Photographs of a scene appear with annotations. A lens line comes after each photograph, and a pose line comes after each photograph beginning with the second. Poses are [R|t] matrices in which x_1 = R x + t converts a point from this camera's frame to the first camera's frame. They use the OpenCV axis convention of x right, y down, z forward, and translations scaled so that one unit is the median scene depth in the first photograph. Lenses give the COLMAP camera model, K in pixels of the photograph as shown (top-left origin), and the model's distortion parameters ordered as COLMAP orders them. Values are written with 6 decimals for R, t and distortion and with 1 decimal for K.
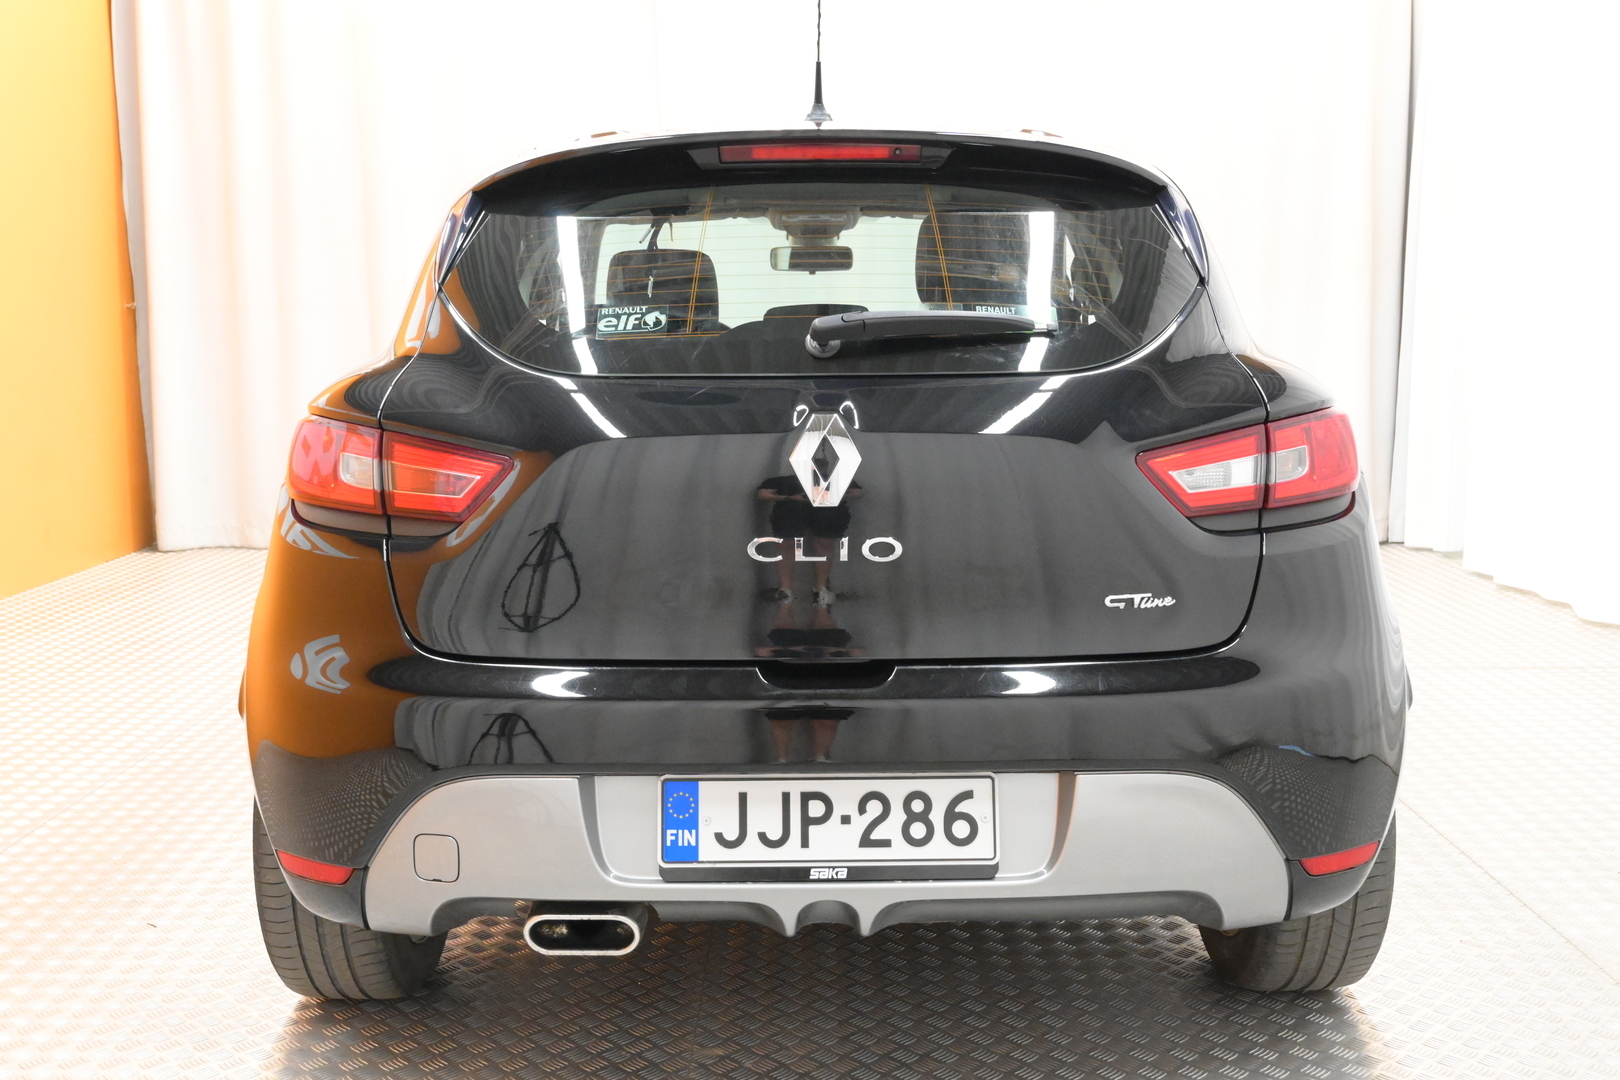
lens RADIAL K [[1654.0, 0, 810.0], [0, 1654.0, 540.0], [0, 0, 1]] dist [-0.003314, 0.001916]
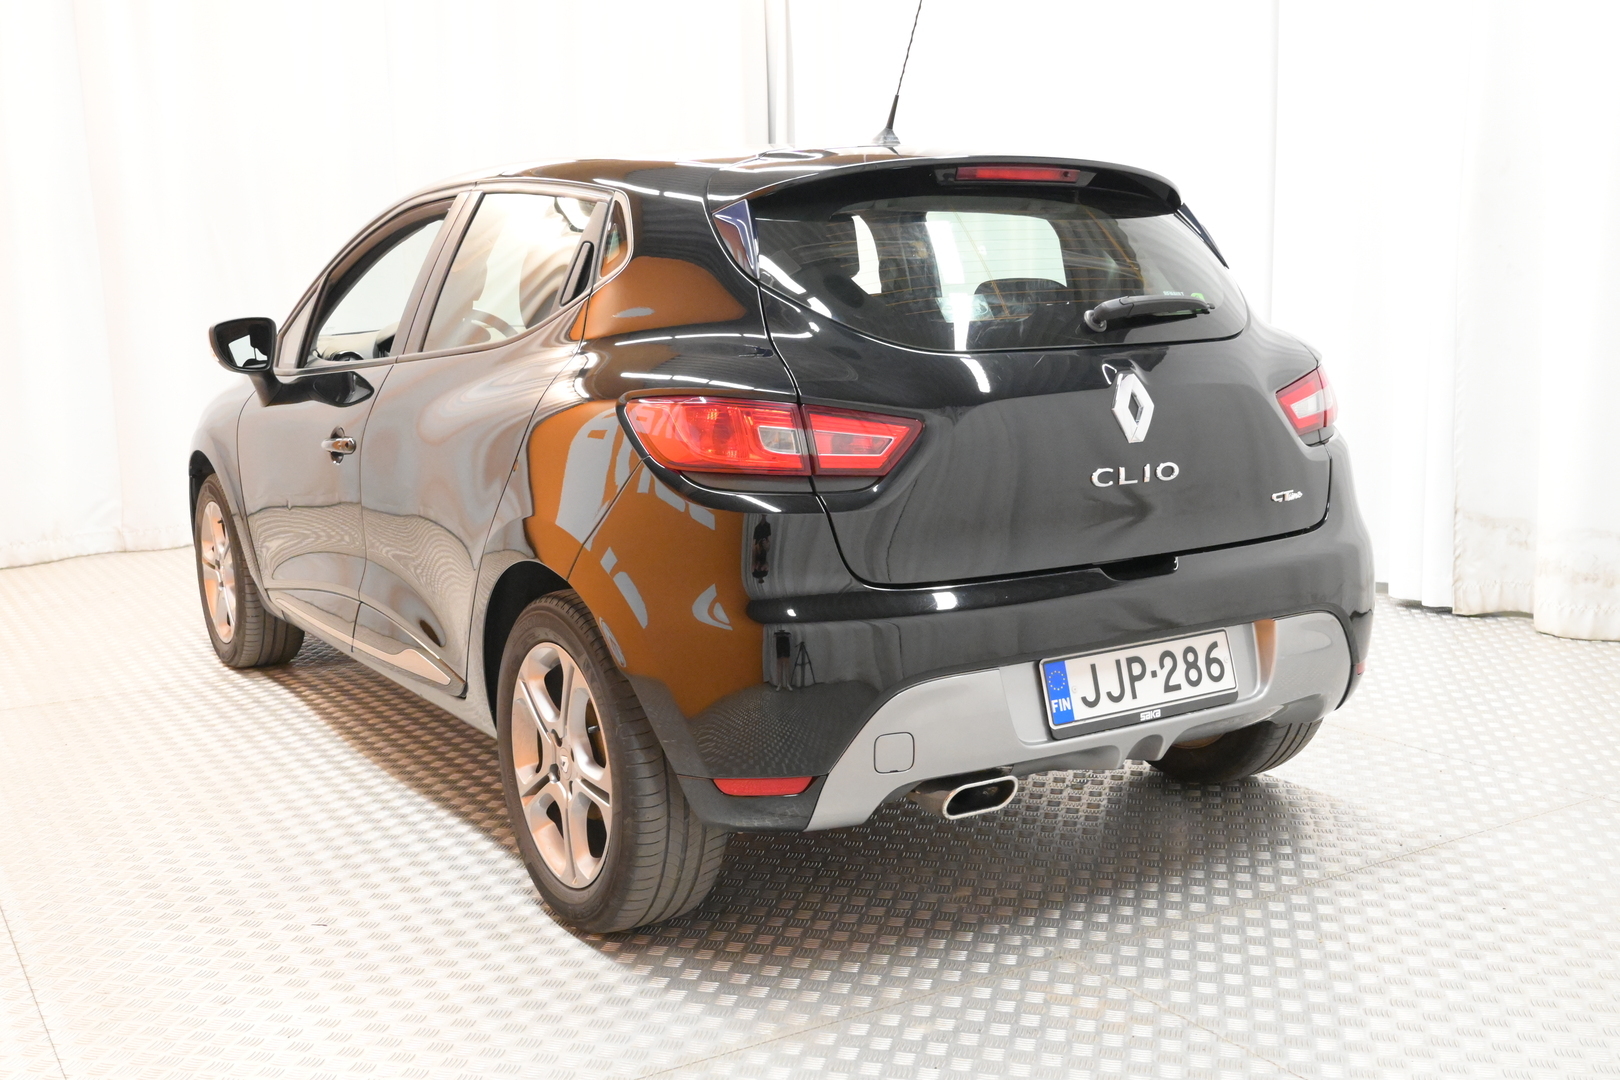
lens RADIAL K [[1670.8, 0, 810.0], [0, 1670.8, 540.0], [0, 0, 1]] dist [-0.006966, -0.000149]
pose [[0.847727, -0.092112, 0.522374, -0.915054], [0.089889, 0.995510, 0.029667, -0.005057], [-0.522761, 0.021807, 0.852200, -0.014668]]
